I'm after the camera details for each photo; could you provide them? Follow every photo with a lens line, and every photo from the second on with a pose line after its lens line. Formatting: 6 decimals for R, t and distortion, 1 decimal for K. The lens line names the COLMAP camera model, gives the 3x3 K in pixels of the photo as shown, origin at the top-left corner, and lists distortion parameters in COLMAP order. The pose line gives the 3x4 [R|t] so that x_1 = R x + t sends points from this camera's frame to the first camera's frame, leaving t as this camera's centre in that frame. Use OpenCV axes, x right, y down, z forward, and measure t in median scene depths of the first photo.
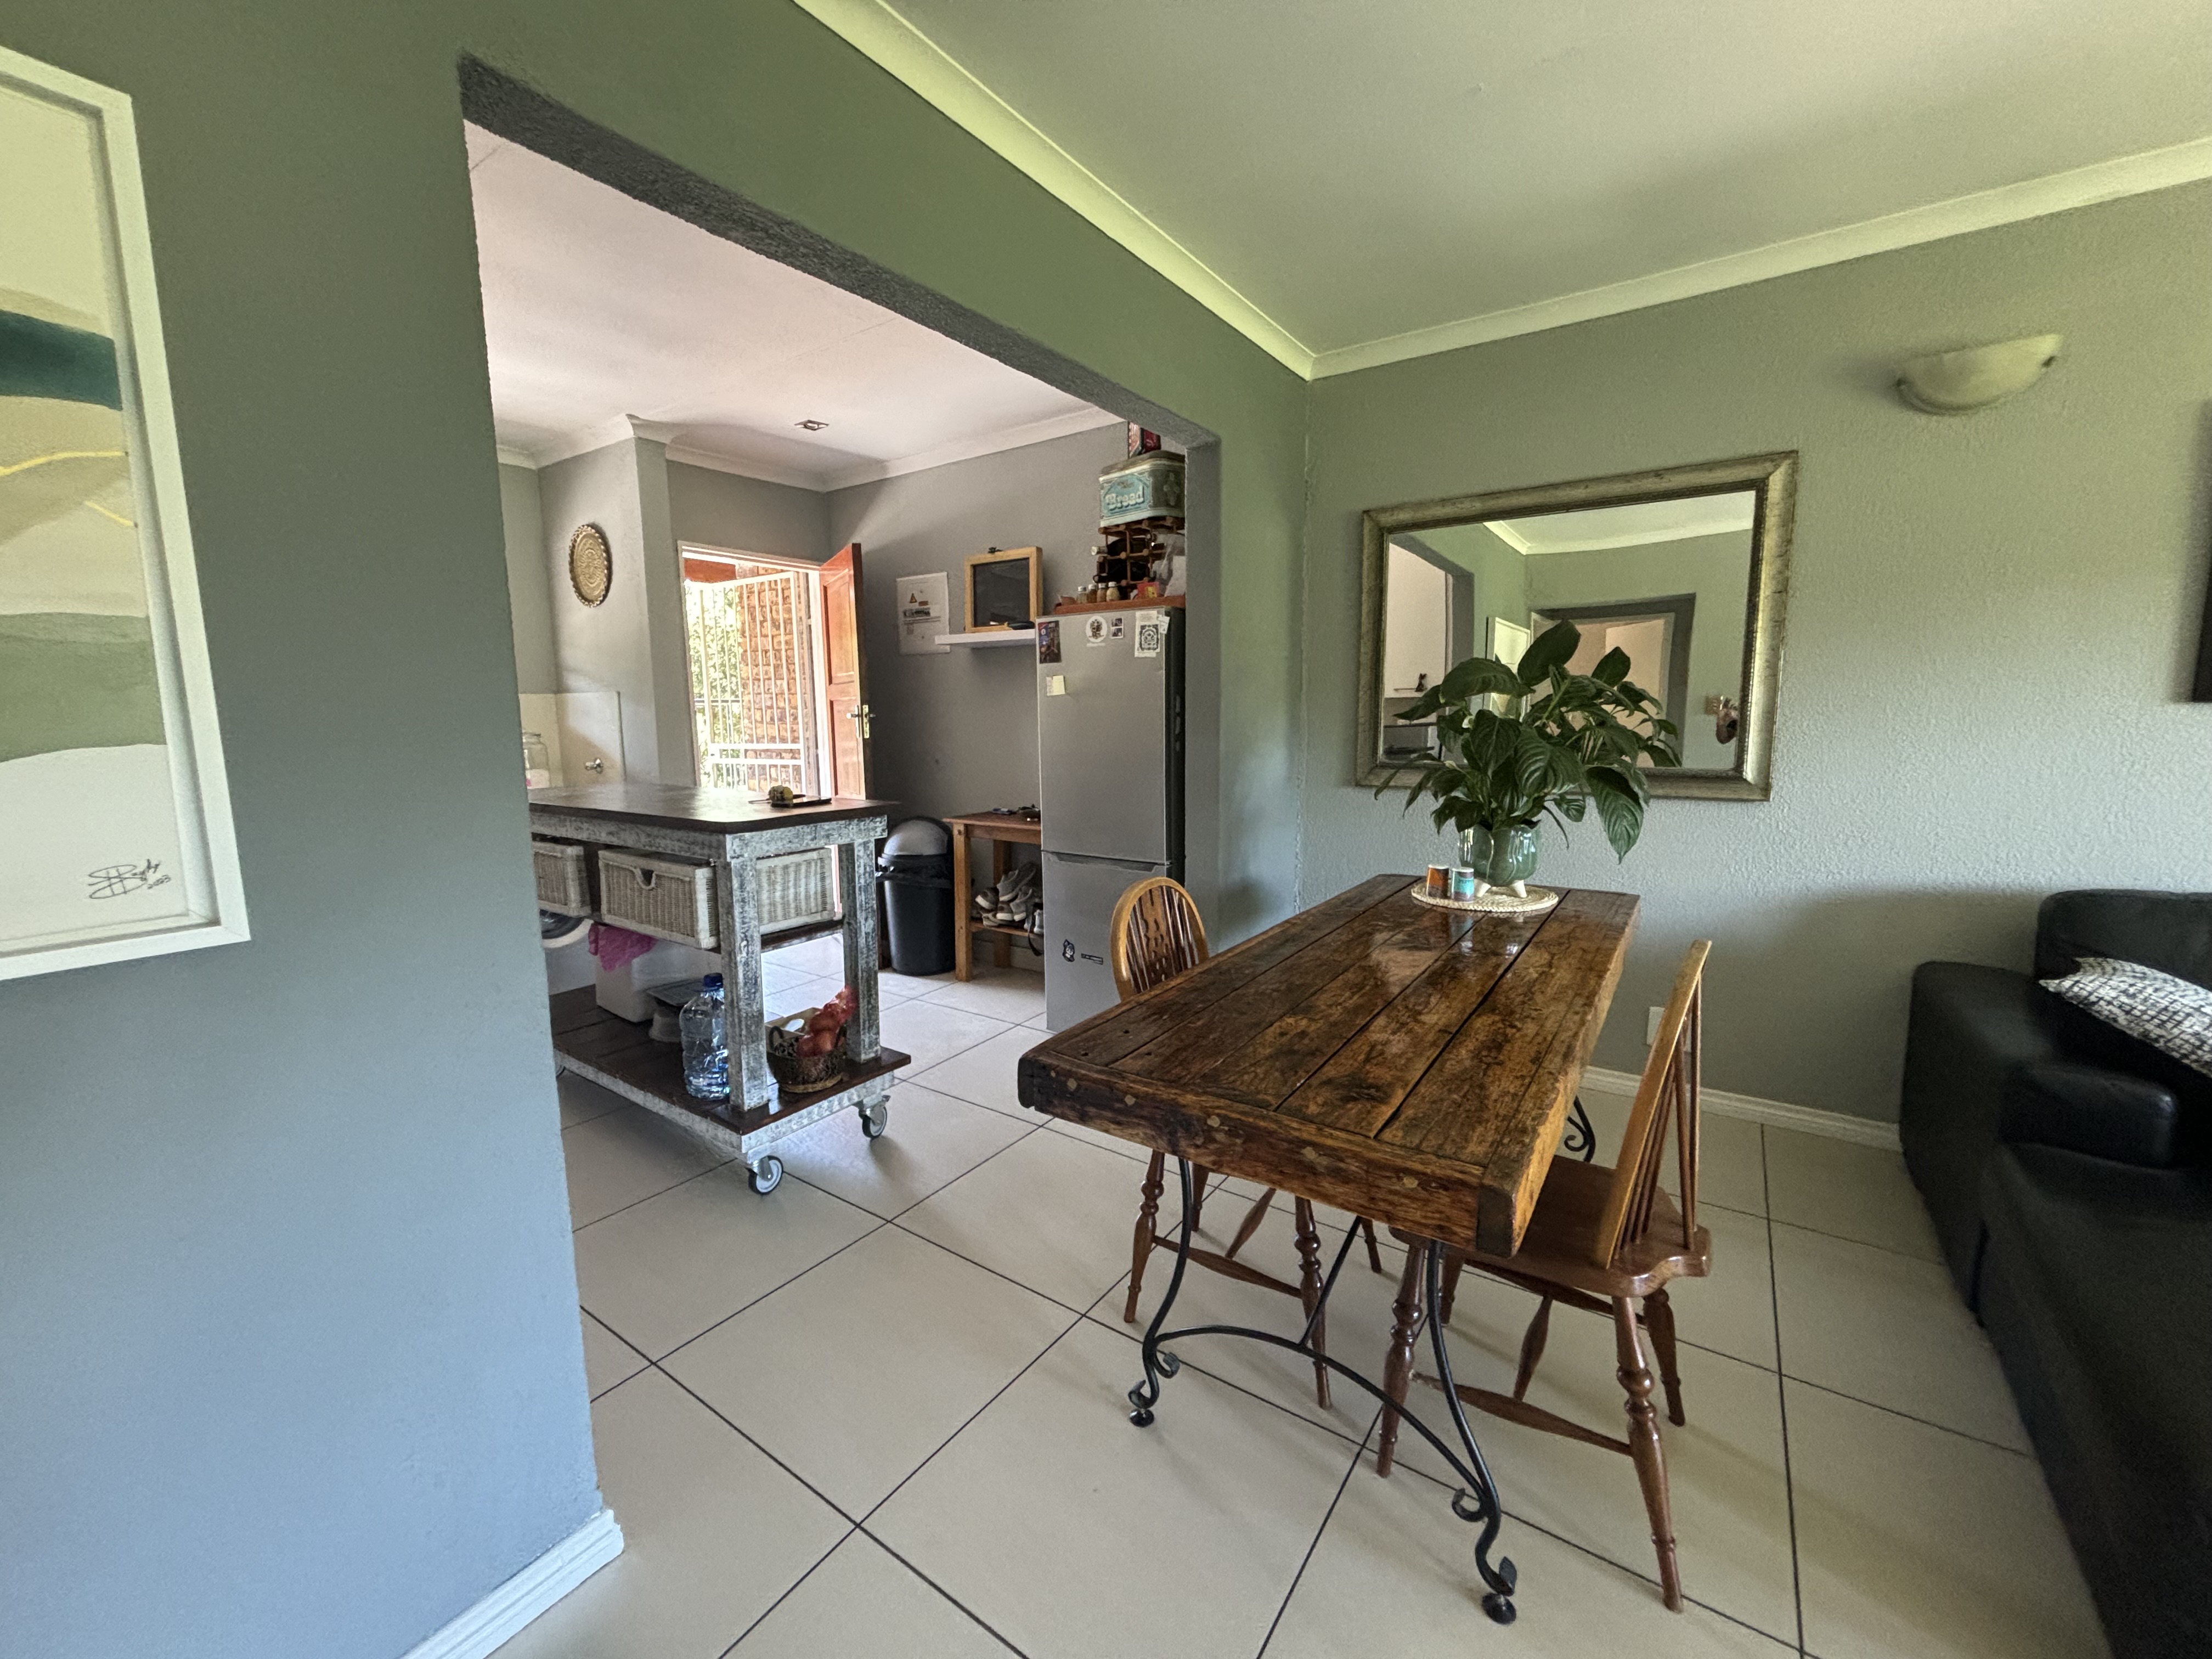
lens RADIAL K [[890.4, 0, 1111.4], [0, 890.4, 832.3], [0, 0, 1]] dist [-0.000957, 0.000883]
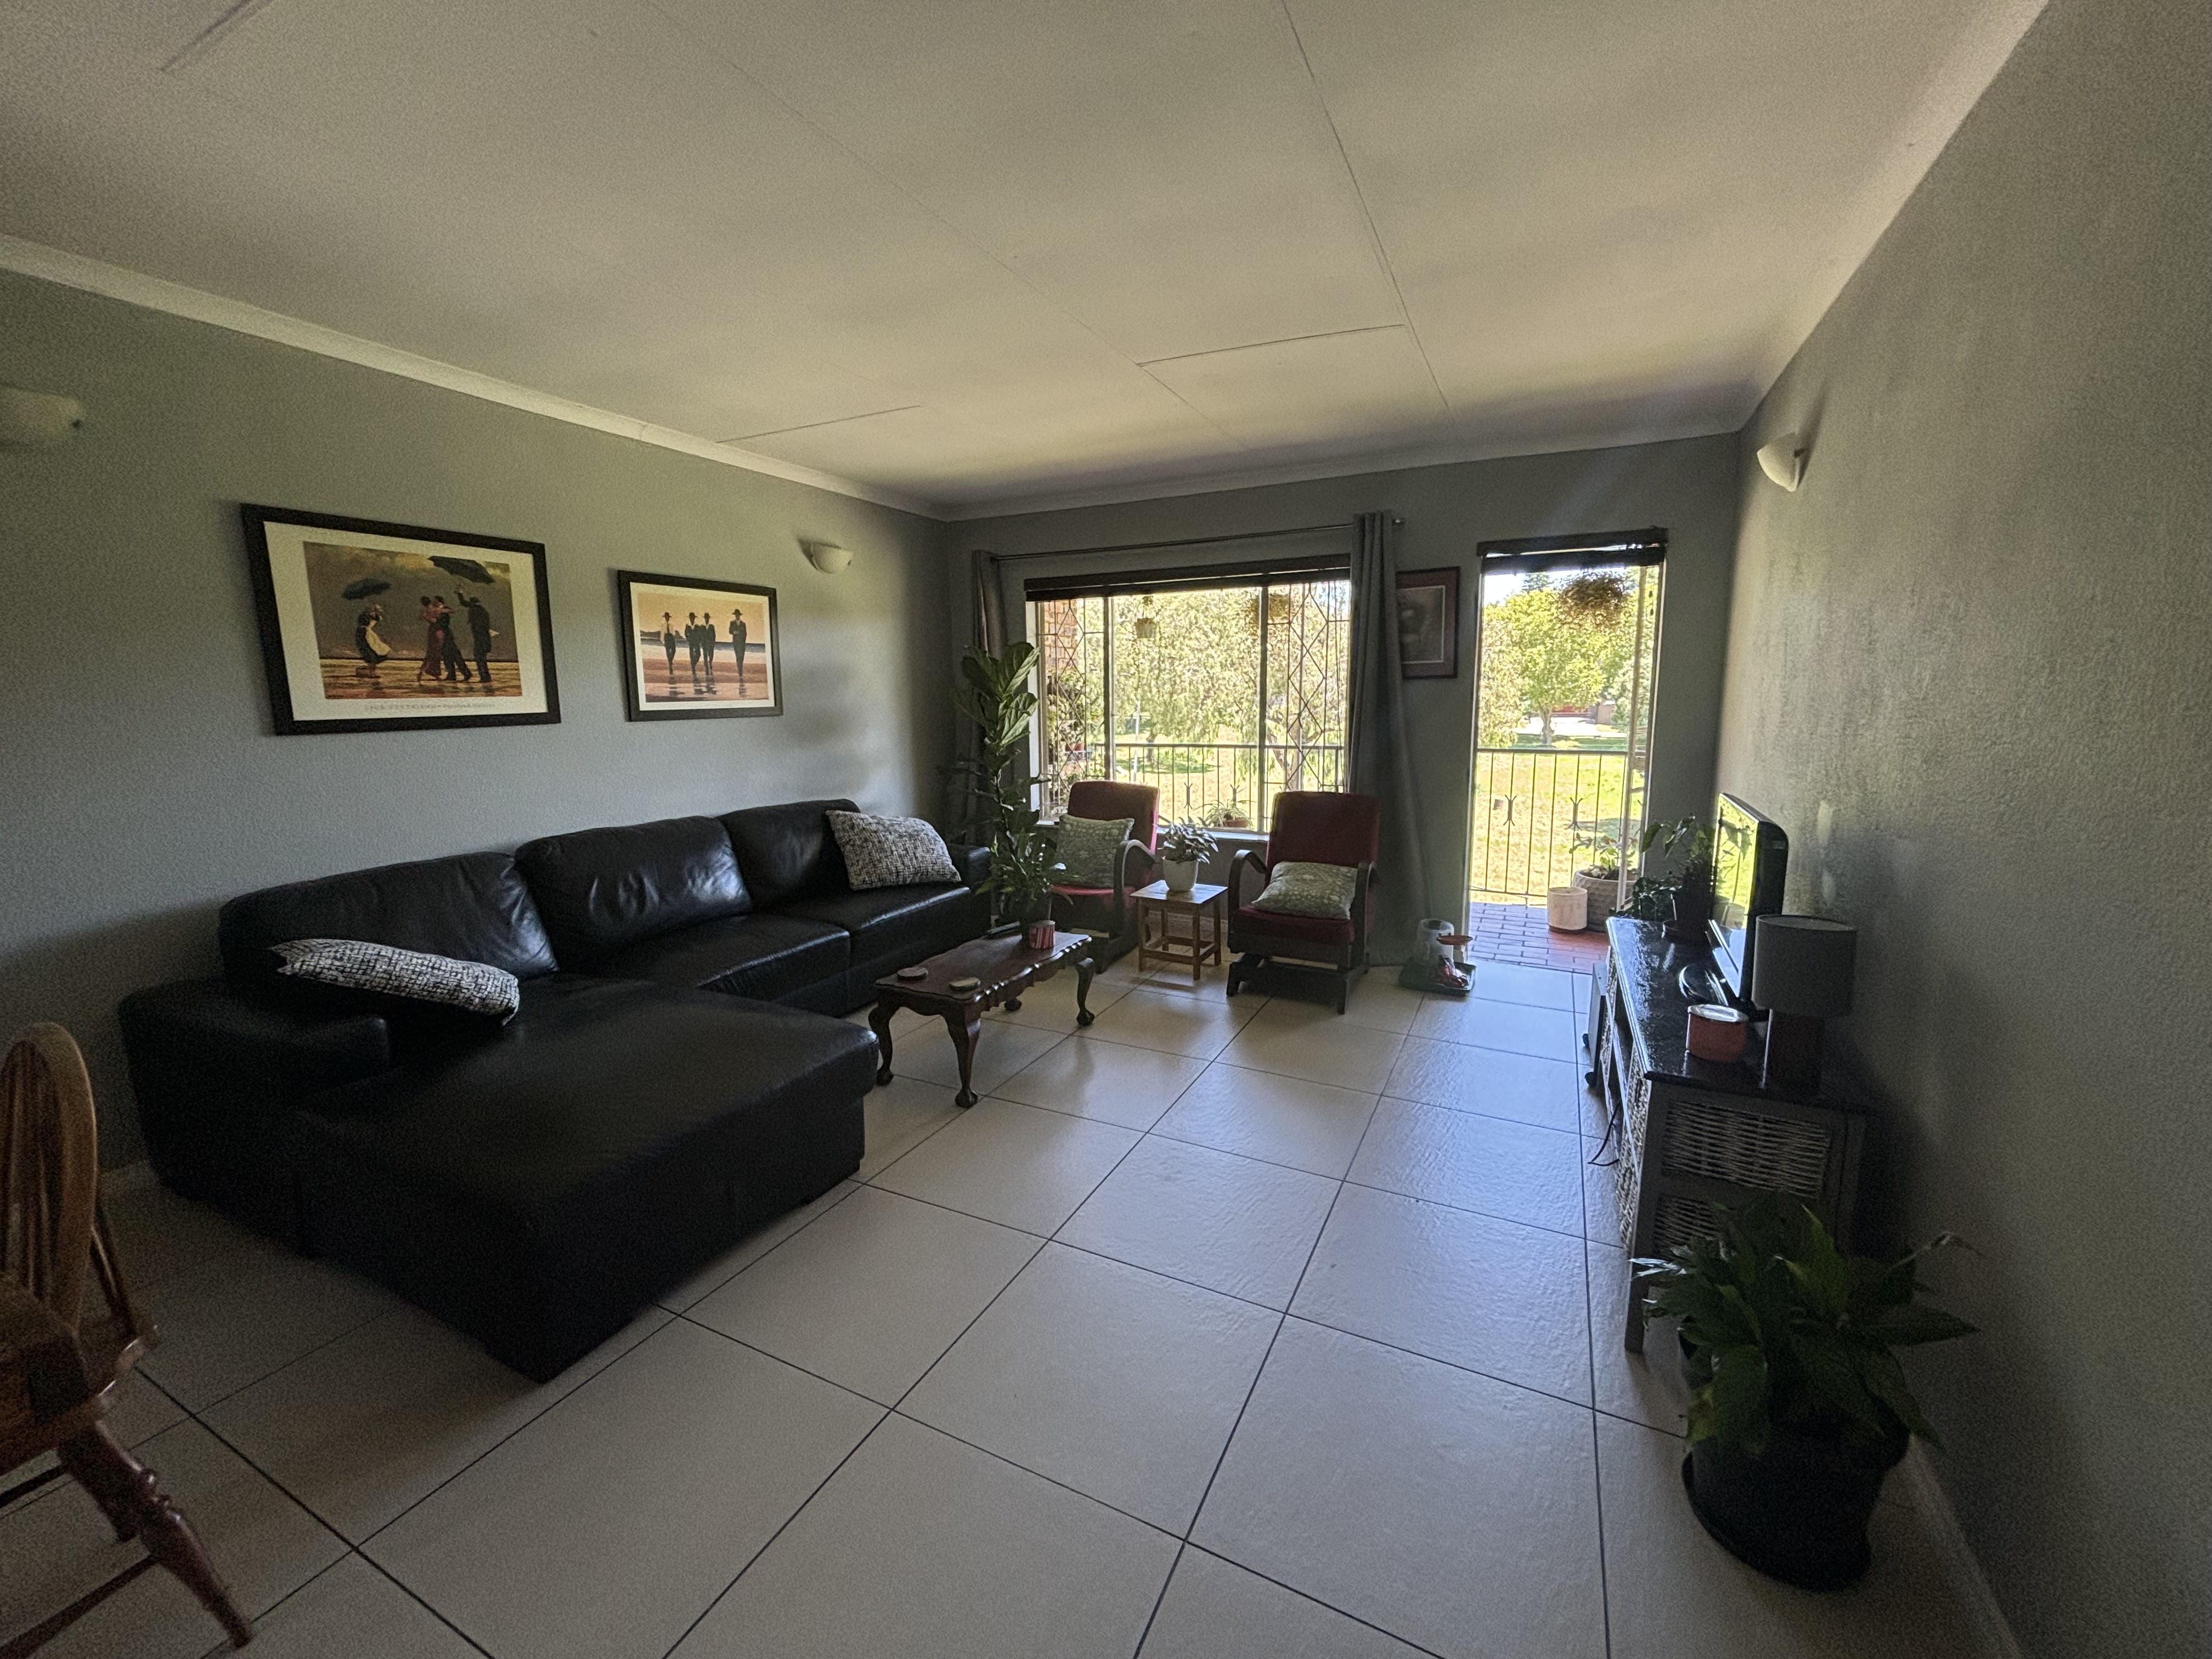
lens RADIAL K [[890.4, 0, 1097.9], [0, 890.4, 827.1], [0, 0, 1]] dist [-0.000957, 0.000883]
pose [[-0.130539, -0.135322, 0.982165, -0.157770], [0.150726, 0.976418, 0.154563, -0.024429], [-0.979919, 0.168215, -0.107064, -0.003985]]
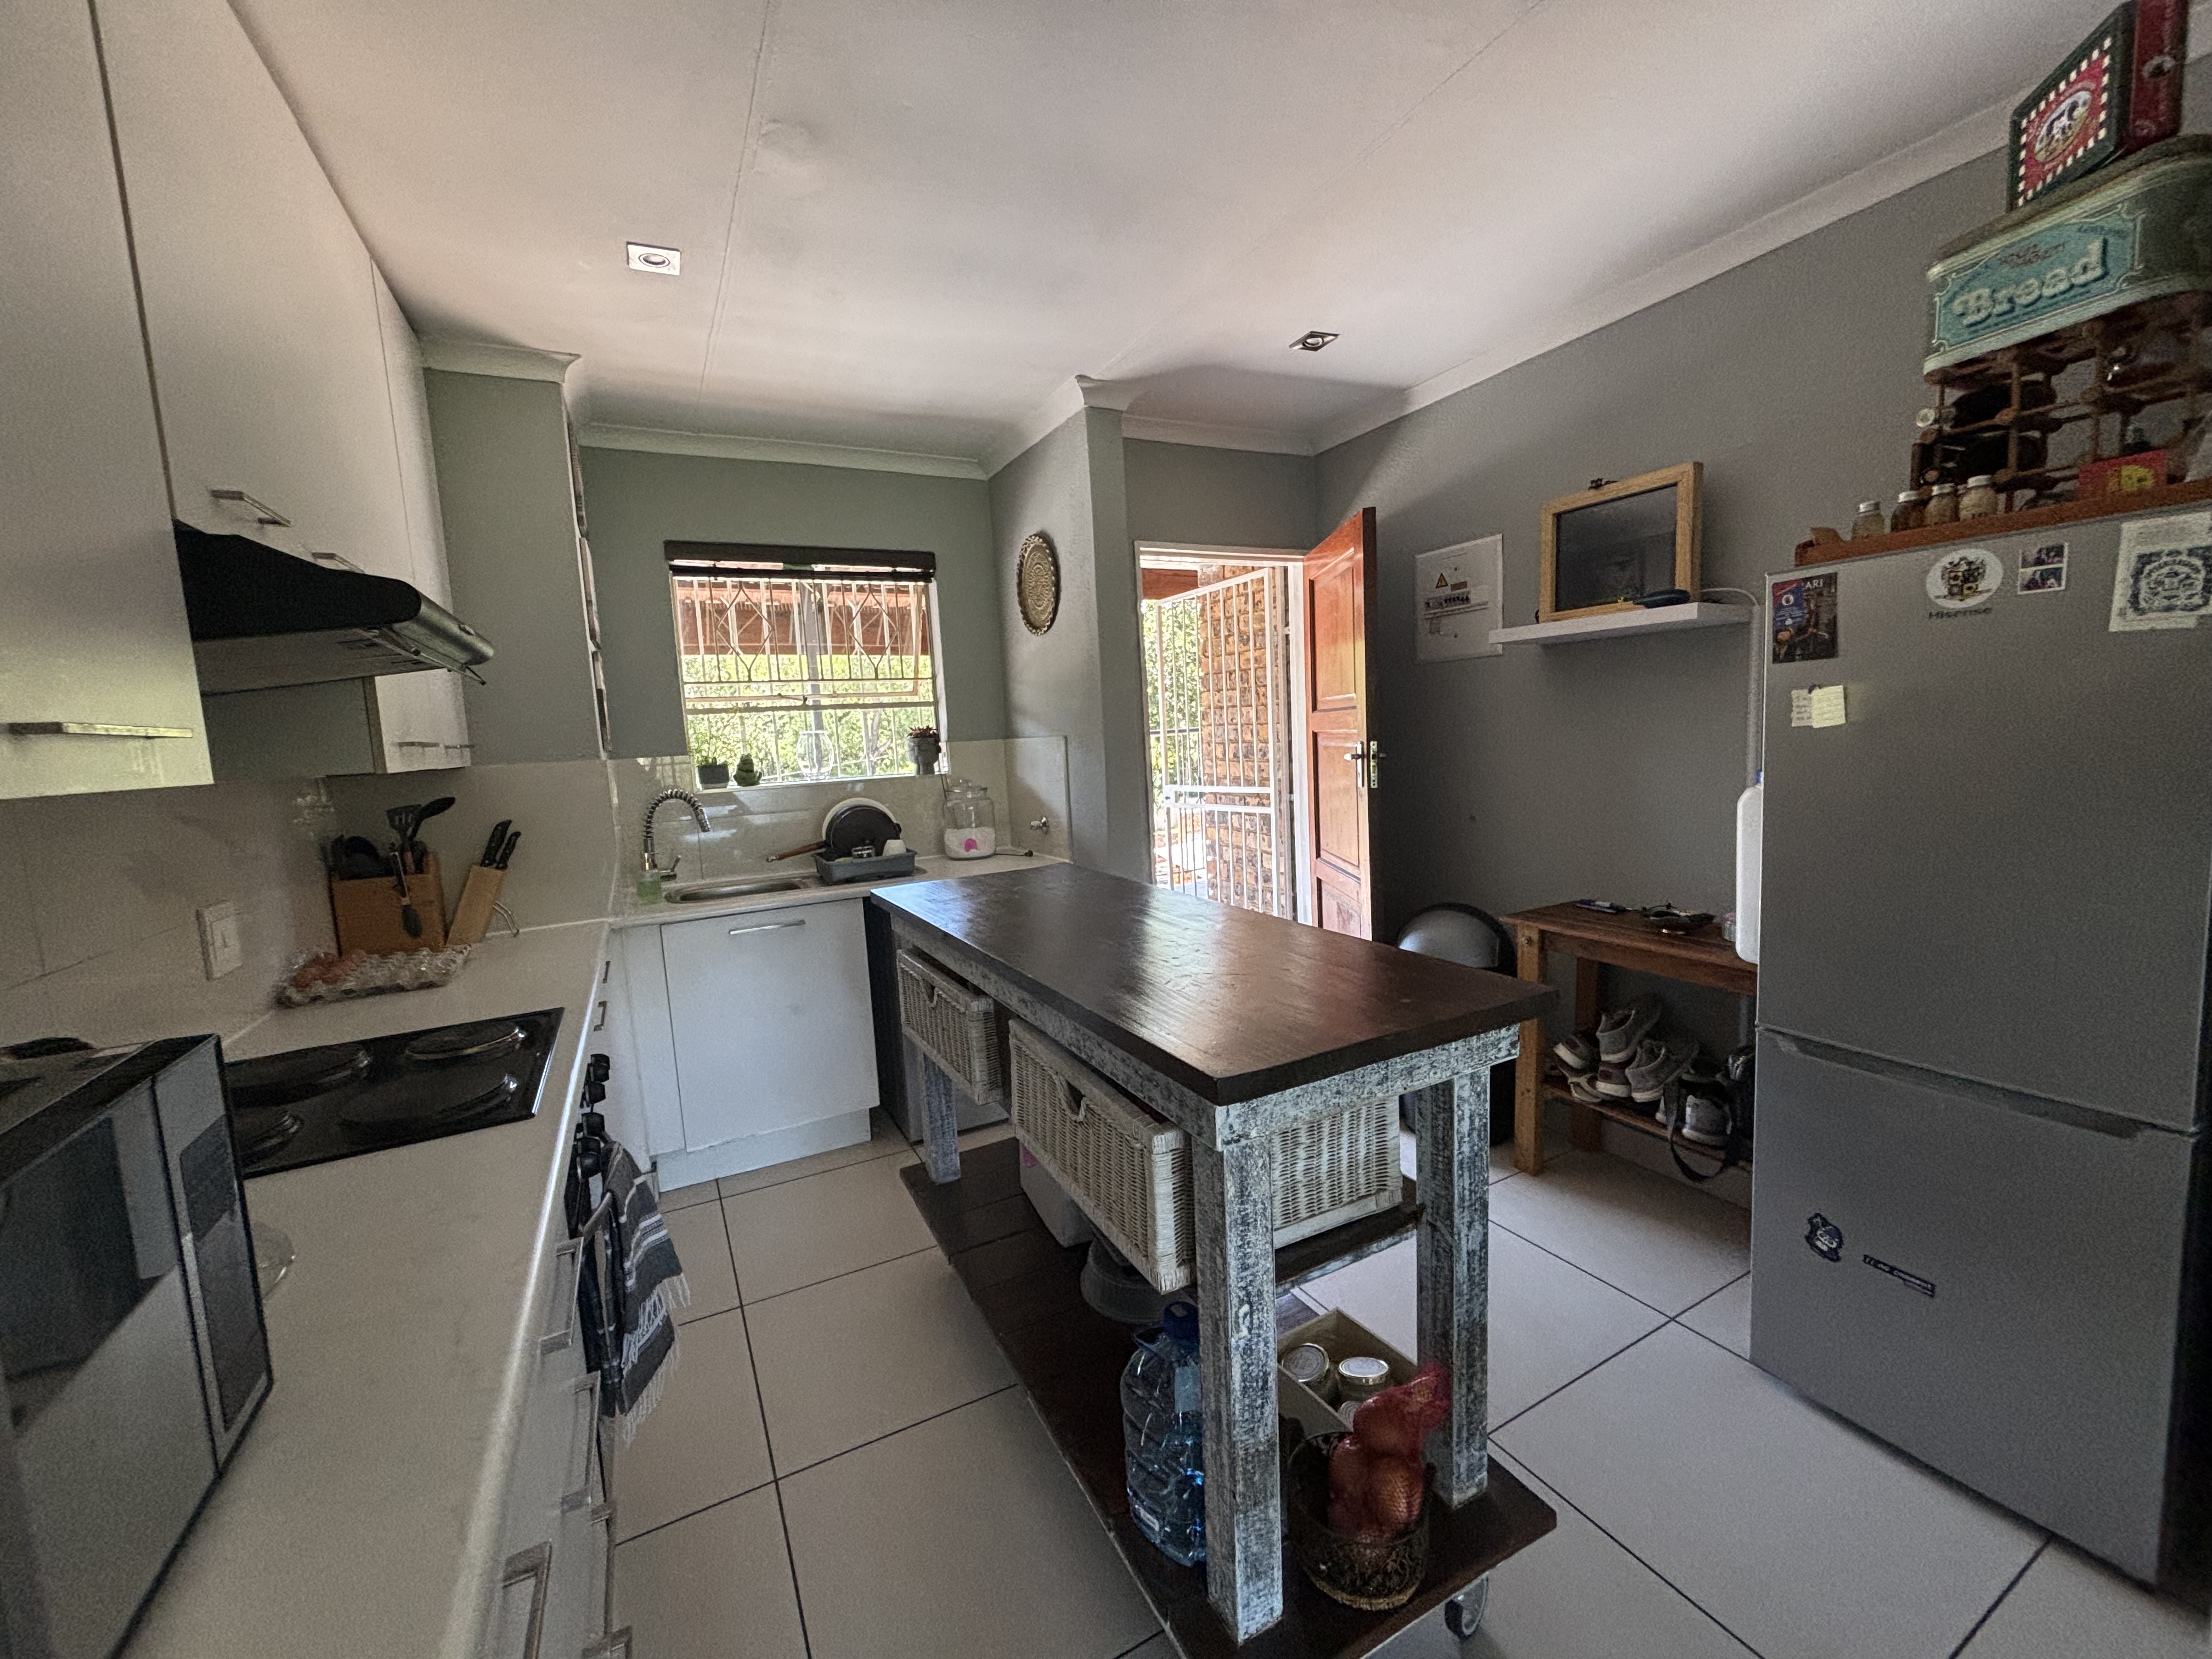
lens RADIAL K [[890.4, 0, 1115.1], [0, 890.4, 833.5], [0, 0, 1]] dist [-0.000957, 0.000883]
pose [[0.891325, 0.015283, -0.453107, -0.195570], [-0.018722, 0.999820, -0.003106, -0.090674], [0.452978, 0.011251, 0.891450, 0.405457]]
